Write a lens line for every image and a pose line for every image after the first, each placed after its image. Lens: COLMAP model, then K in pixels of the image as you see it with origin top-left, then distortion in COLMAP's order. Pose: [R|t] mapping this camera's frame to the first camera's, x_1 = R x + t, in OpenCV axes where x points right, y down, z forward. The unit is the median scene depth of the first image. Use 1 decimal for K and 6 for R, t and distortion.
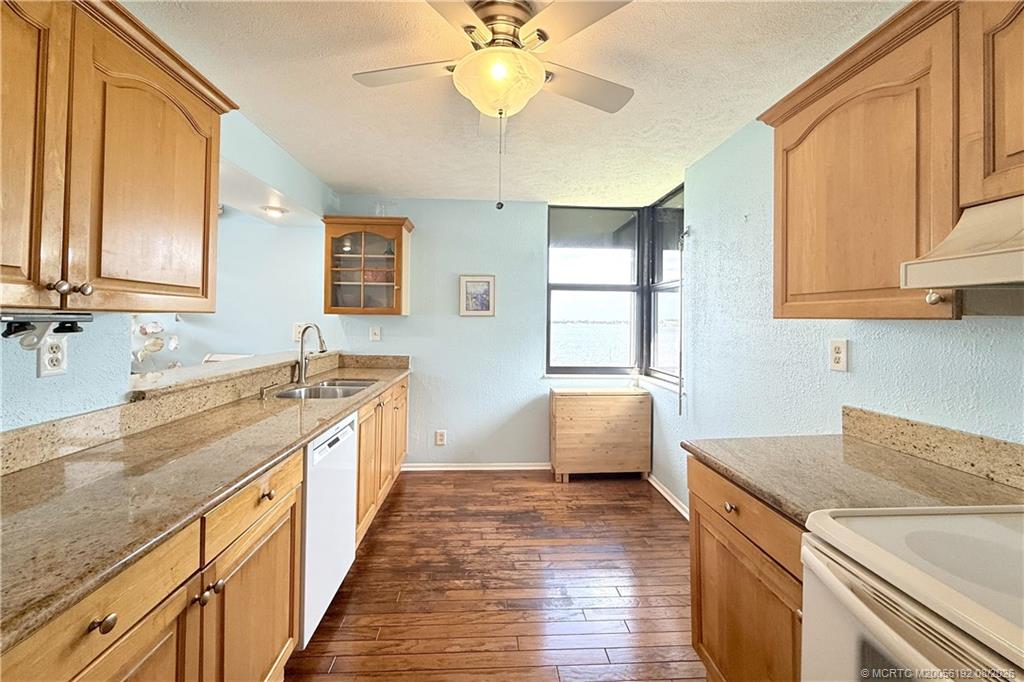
lens RADIAL K [[411.6, 0, 506.0], [0, 411.6, 316.3], [0, 0, 1]] dist [0.003837, -0.000060]
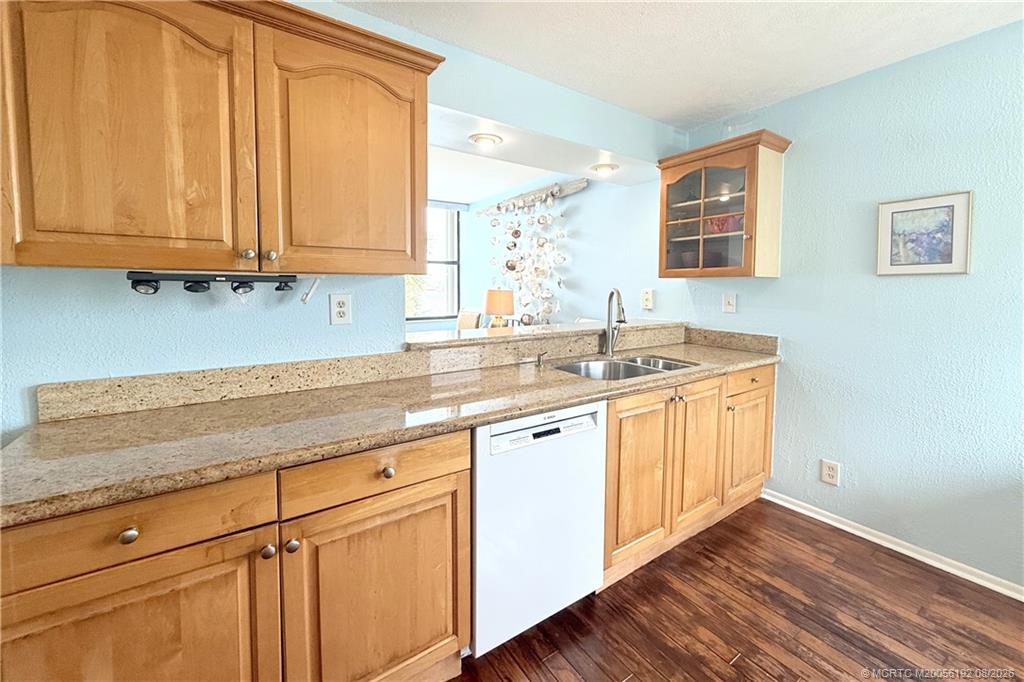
lens RADIAL K [[411.6, 0, 516.4], [0, 411.6, 306.8], [0, 0, 1]] dist [0.003837, -0.000060]
pose [[0.520773, 0.031296, -0.853121, 0.143017], [0.011447, 0.998982, 0.043634, 0.014642], [0.853619, -0.032489, 0.519885, 0.333869]]
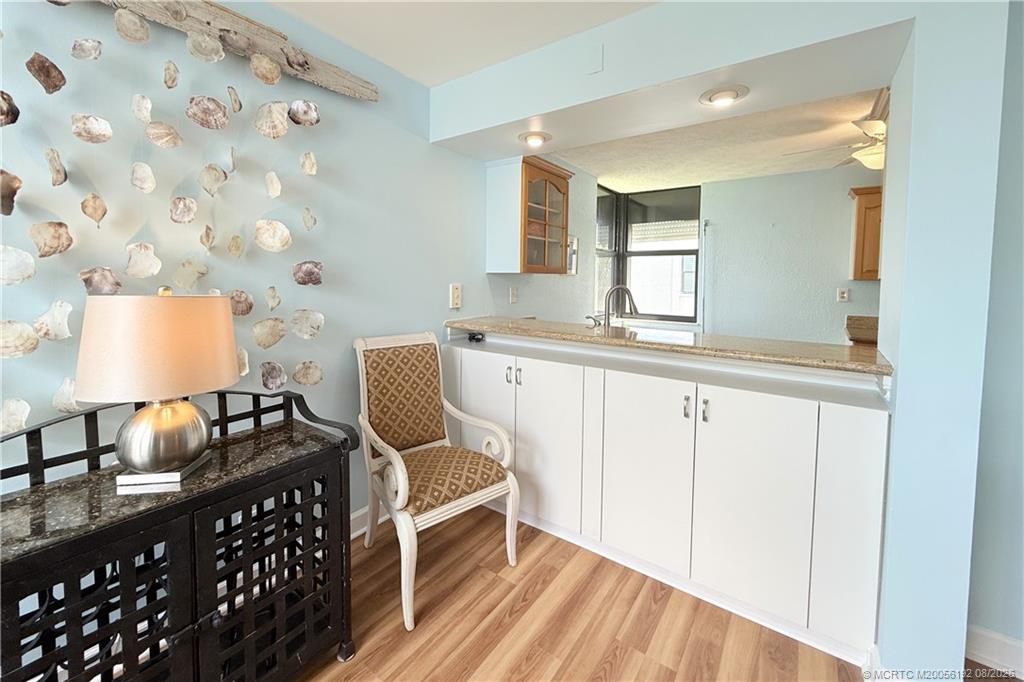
lens RADIAL K [[411.6, 0, 510.1], [0, 411.6, 299.6], [0, 0, 1]] dist [0.003837, -0.000060]
pose [[0.630074, -0.043734, 0.775303, -1.181111], [-0.010285, 0.997855, 0.064647, -0.005409], [-0.776467, -0.048706, 0.628273, 0.536990]]
